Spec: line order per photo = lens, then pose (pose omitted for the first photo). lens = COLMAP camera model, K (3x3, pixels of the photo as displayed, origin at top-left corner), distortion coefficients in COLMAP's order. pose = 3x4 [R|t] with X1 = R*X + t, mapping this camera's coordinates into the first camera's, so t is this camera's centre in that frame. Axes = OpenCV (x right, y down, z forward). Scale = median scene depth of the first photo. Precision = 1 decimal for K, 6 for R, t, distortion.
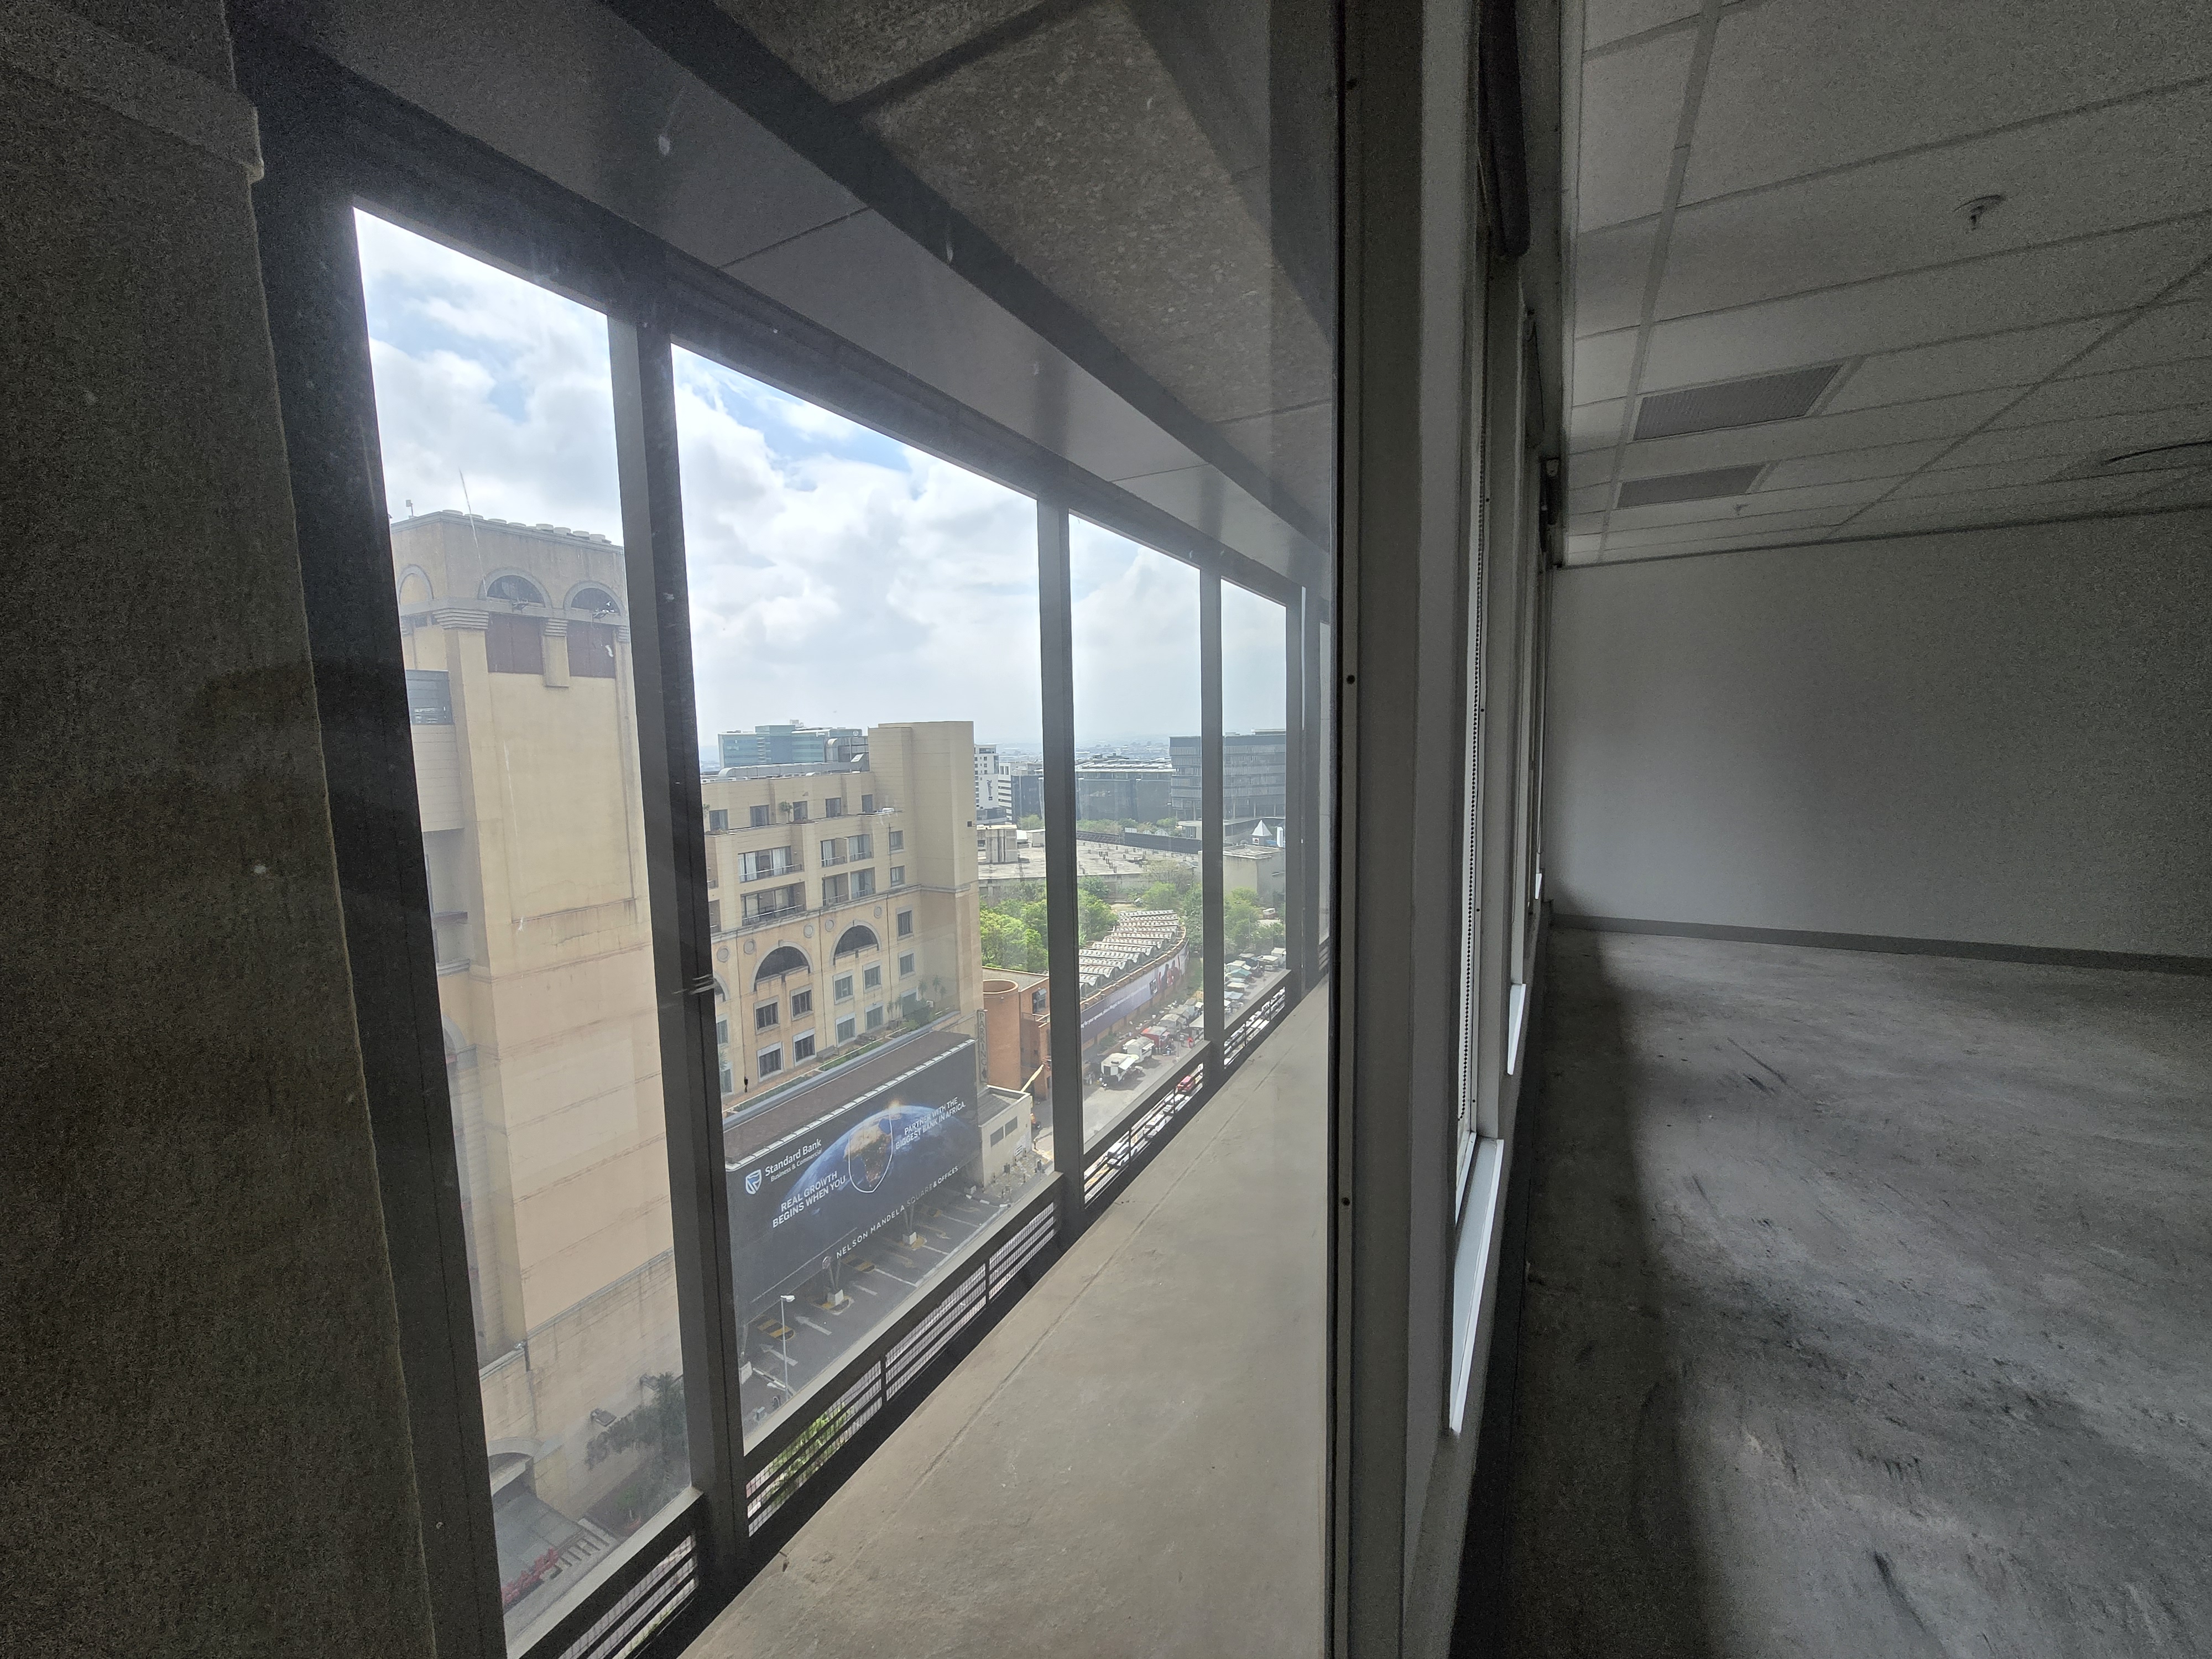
lens RADIAL K [[870.5, 0, 1086.1], [0, 870.5, 831.8], [0, 0, 1]] dist [0.000826, 0.000099]
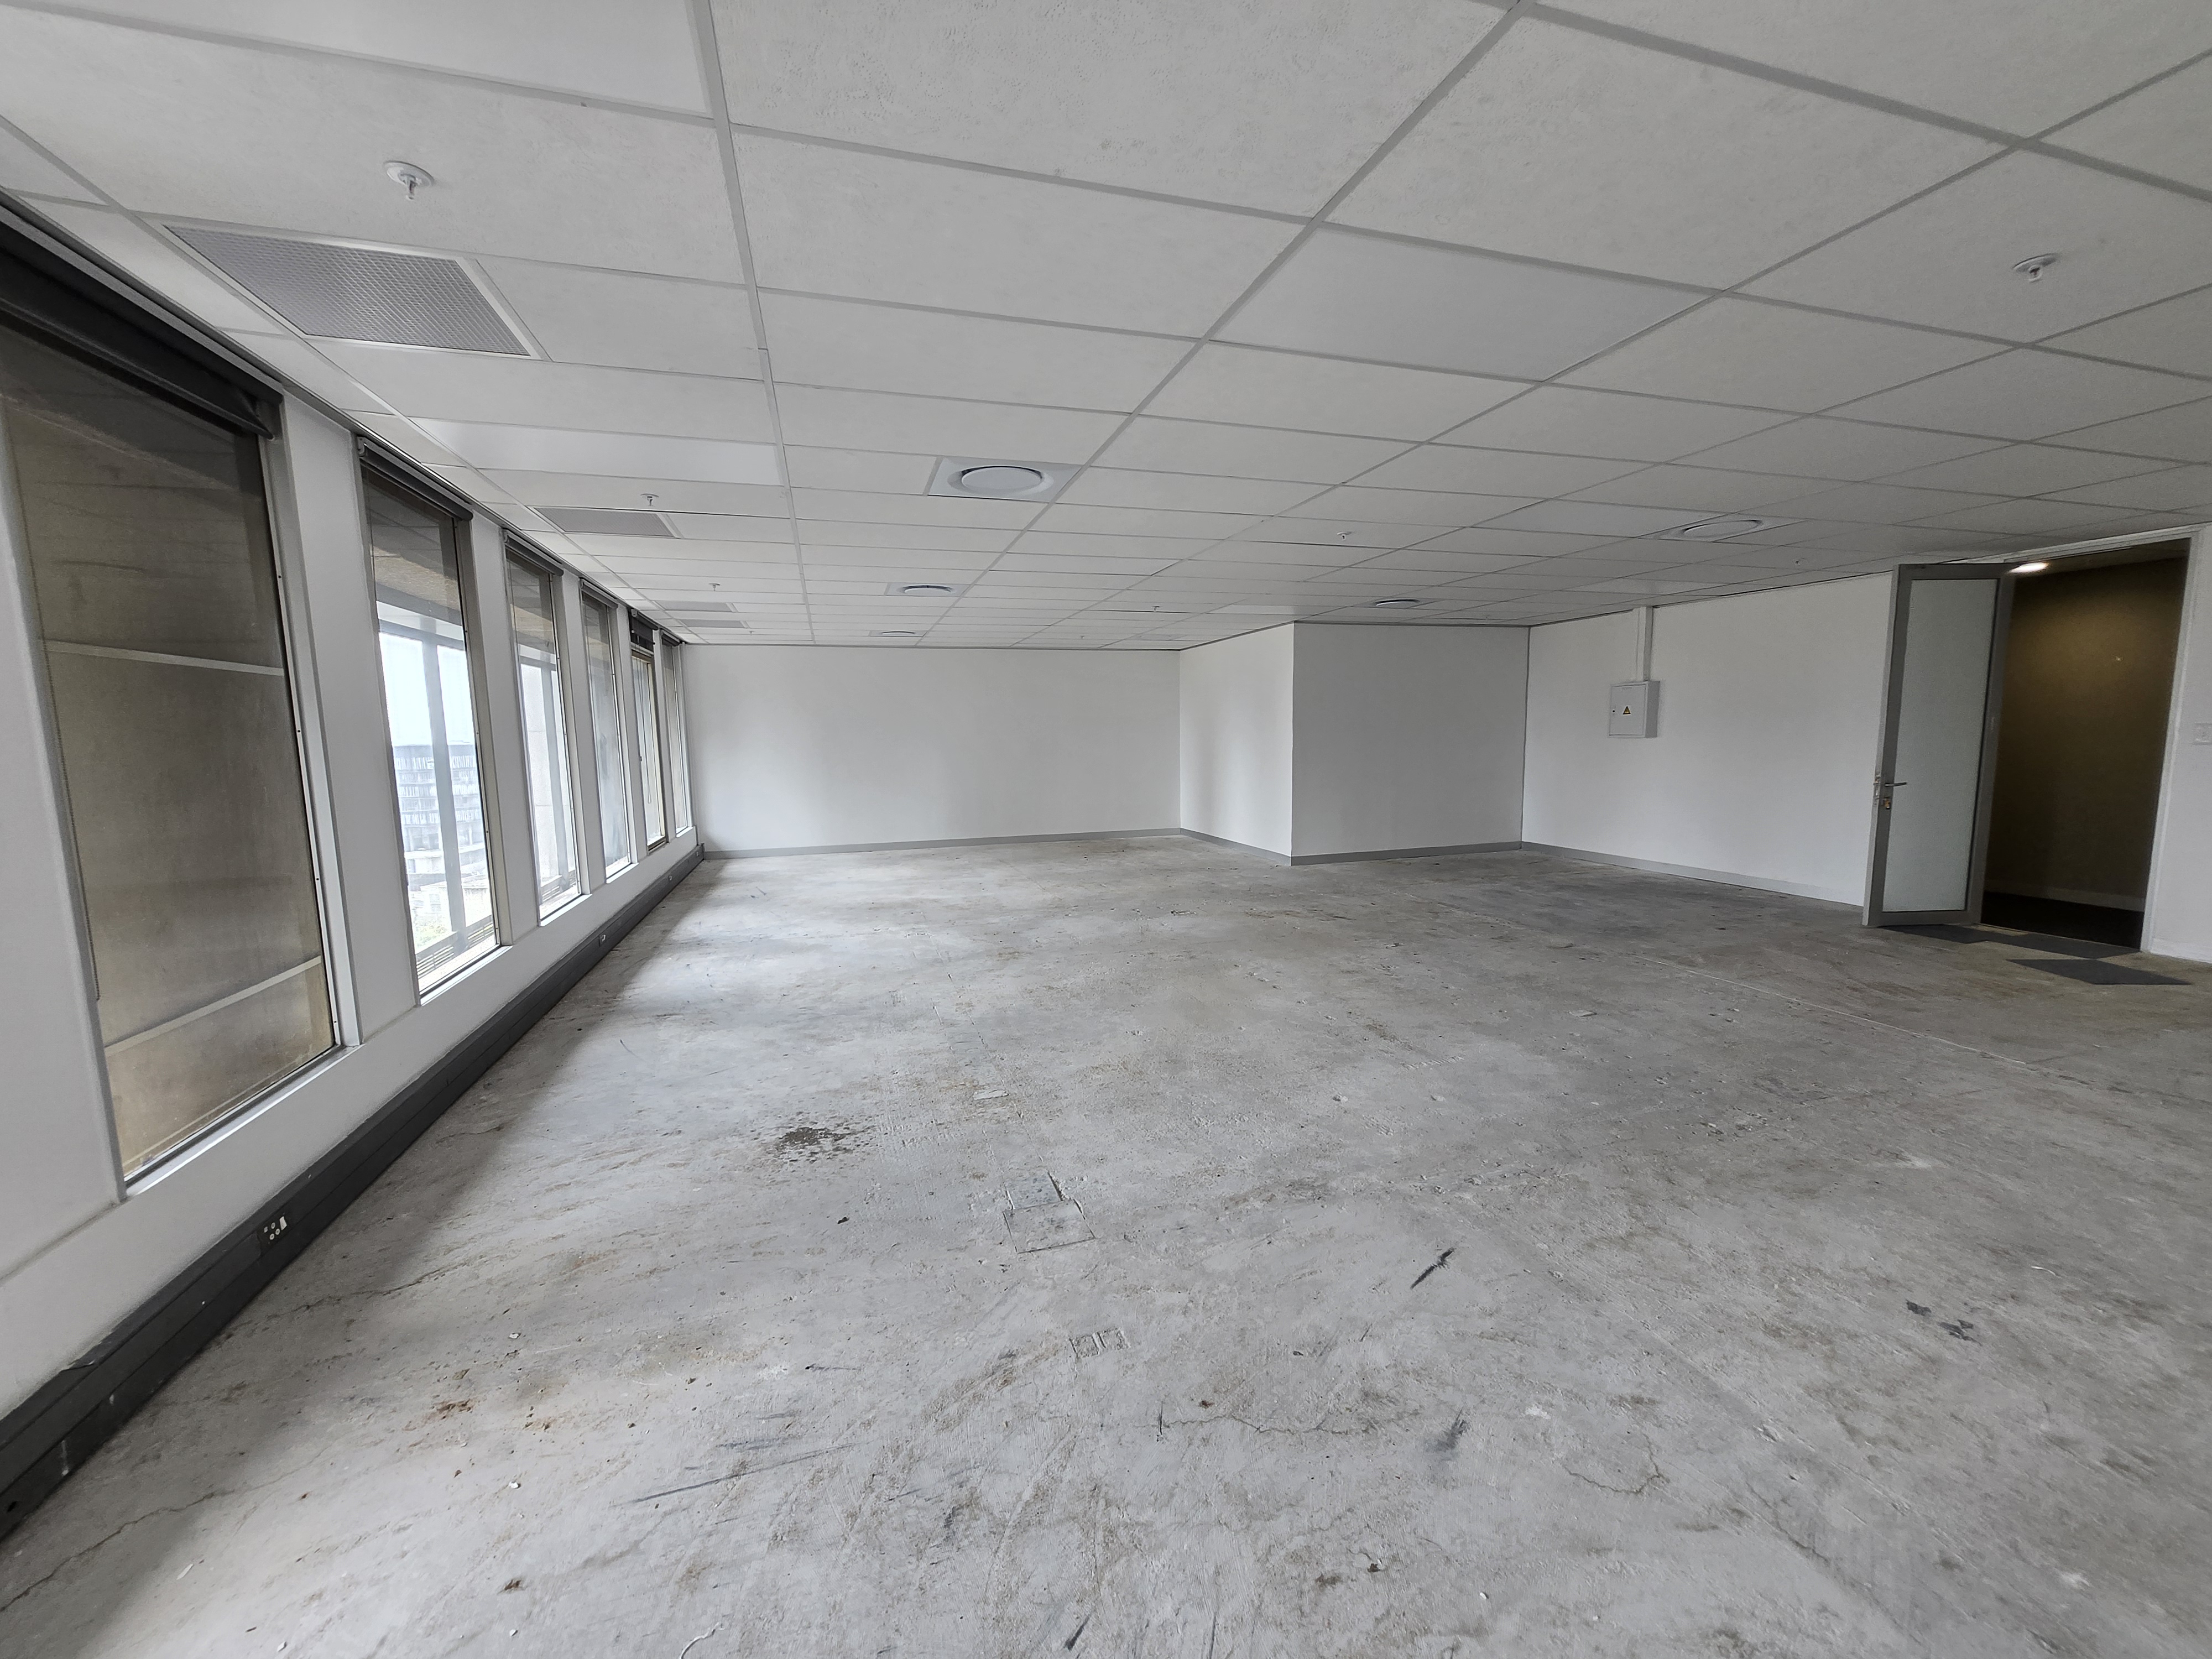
lens RADIAL K [[870.5, 0, 1099.4], [0, 870.5, 833.5], [0, 0, 1]] dist [0.000826, 0.000099]
pose [[0.707164, -0.074324, 0.703132, -0.206114], [0.082727, 0.996327, 0.022114, 0.161032], [-0.702193, 0.042530, 0.710715, -1.386188]]
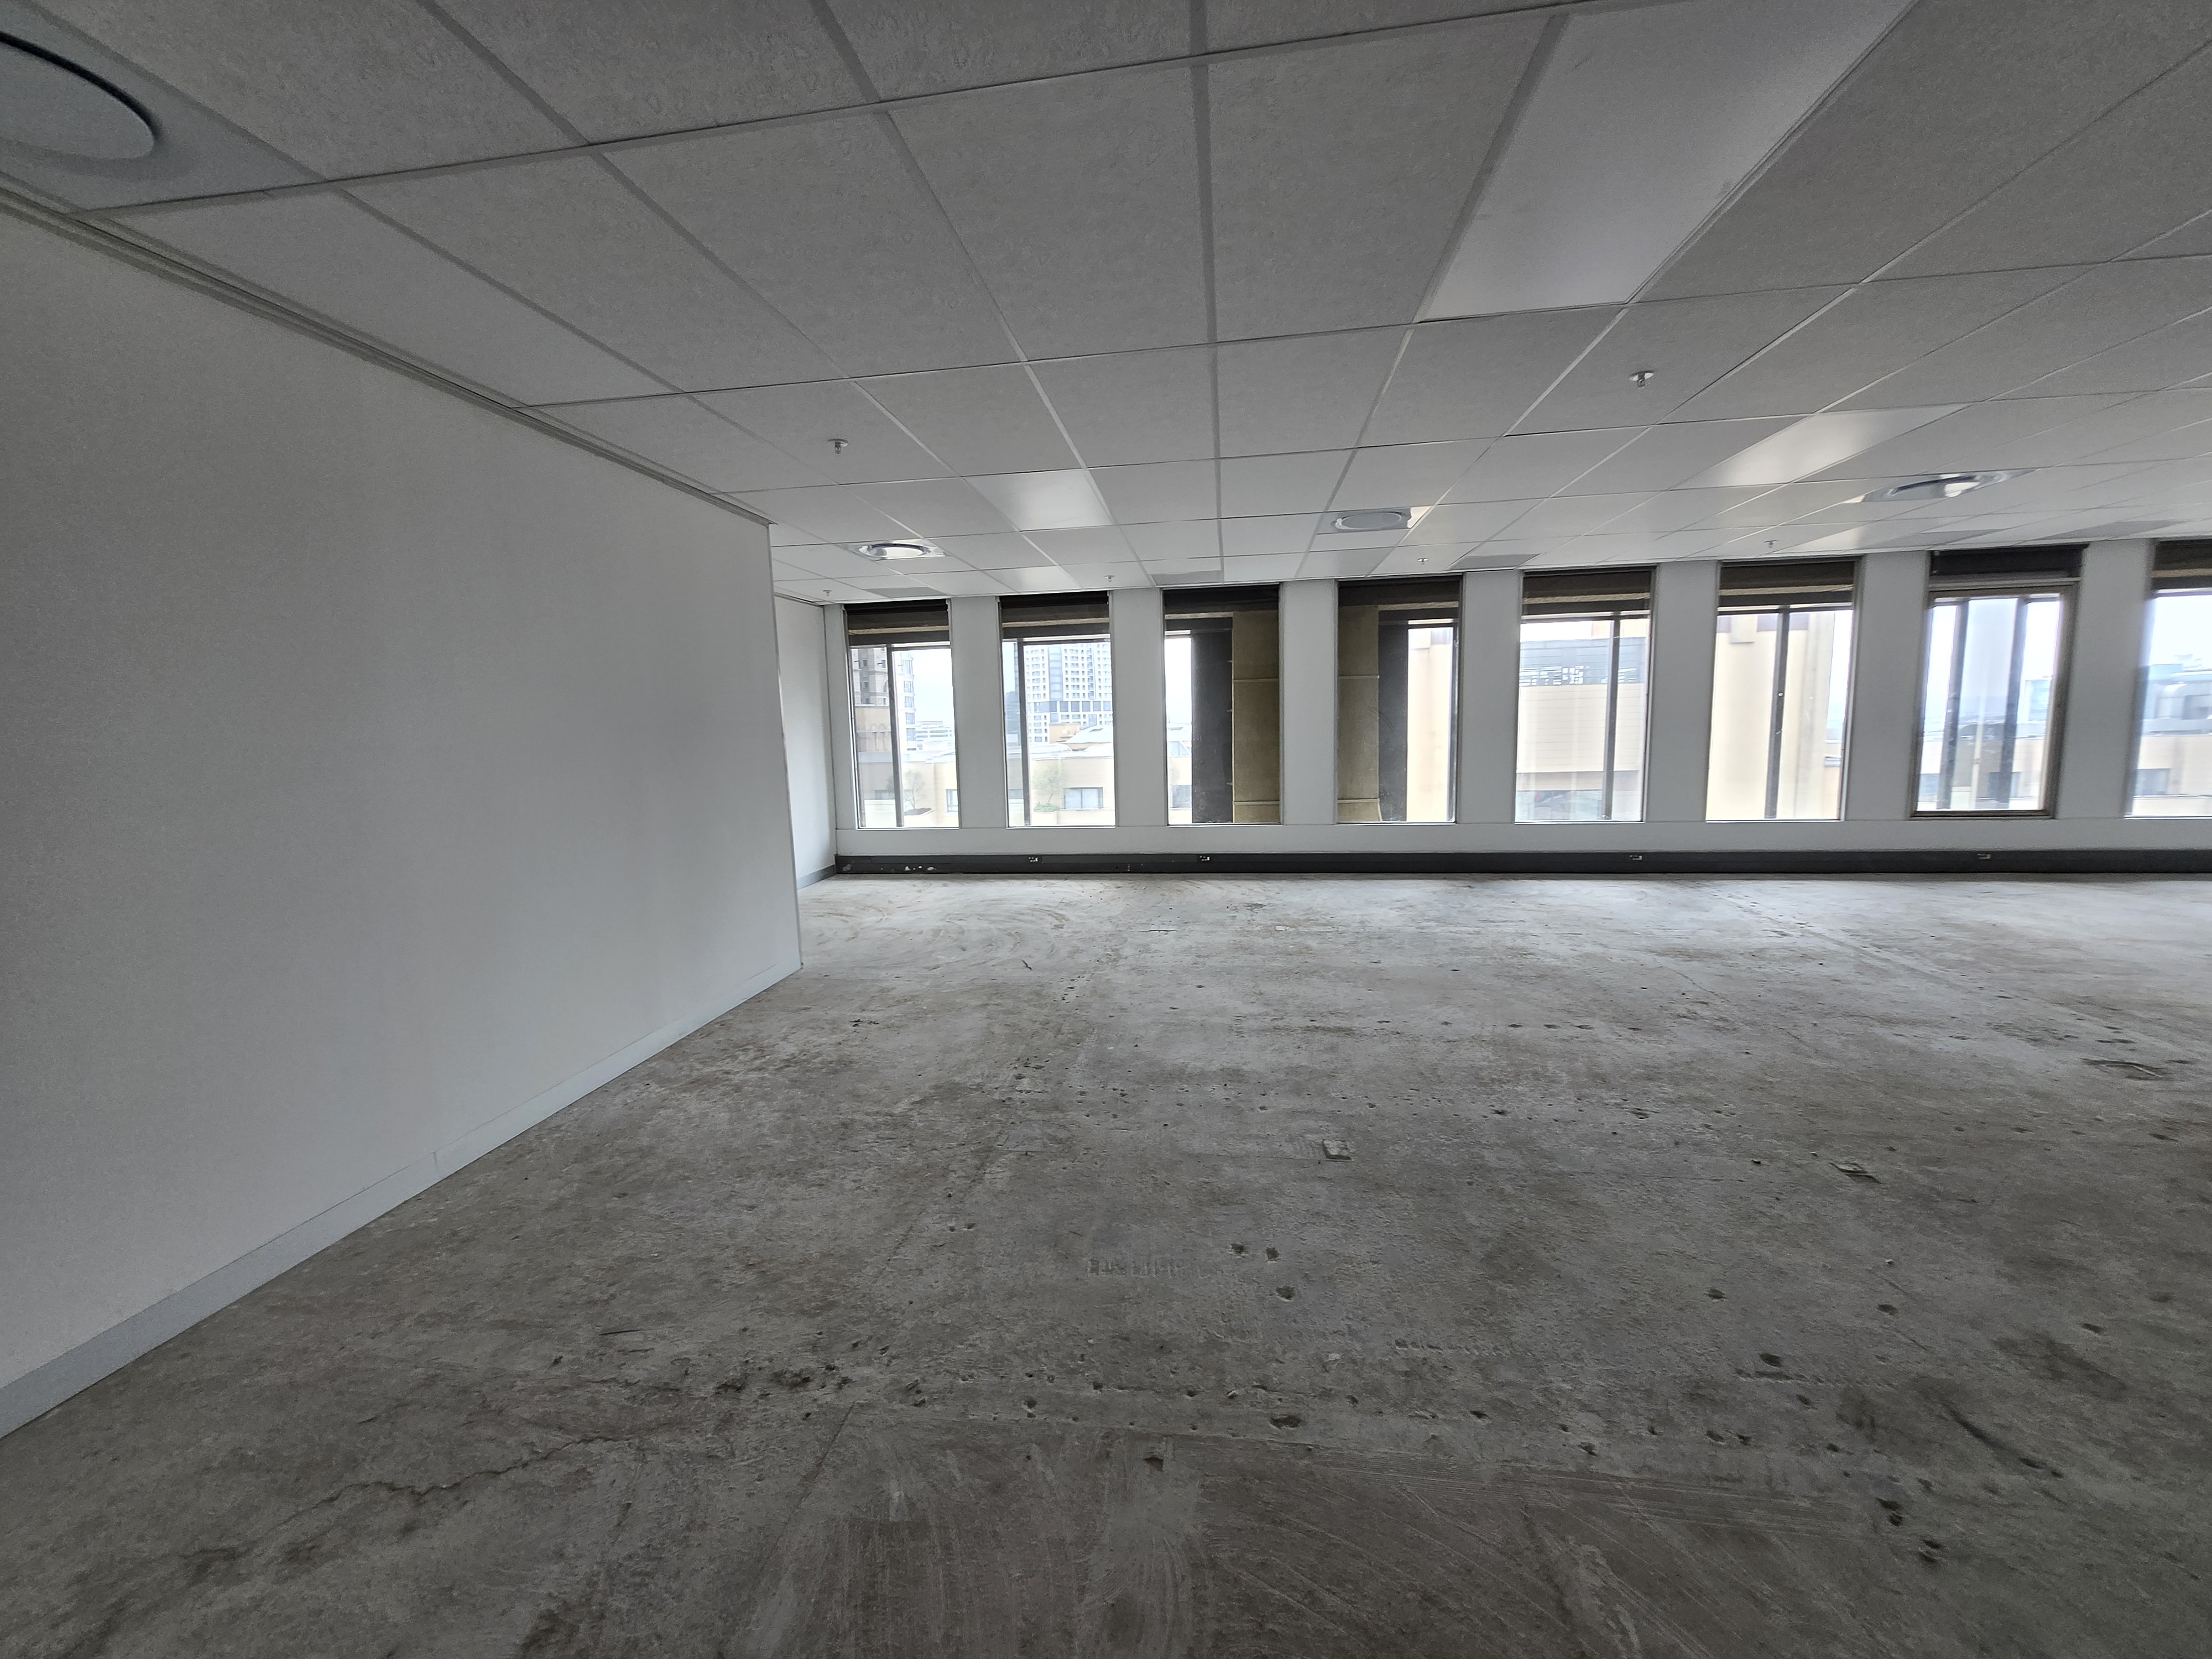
lens RADIAL K [[870.5, 0, 1096.3], [0, 870.5, 831.9], [0, 0, 1]] dist [0.000826, 0.000099]
pose [[0.330284, 0.131527, -0.934673, 2.025021], [-0.090140, 0.990113, 0.107476, 0.142659], [0.939568, 0.048754, 0.338875, -1.480277]]
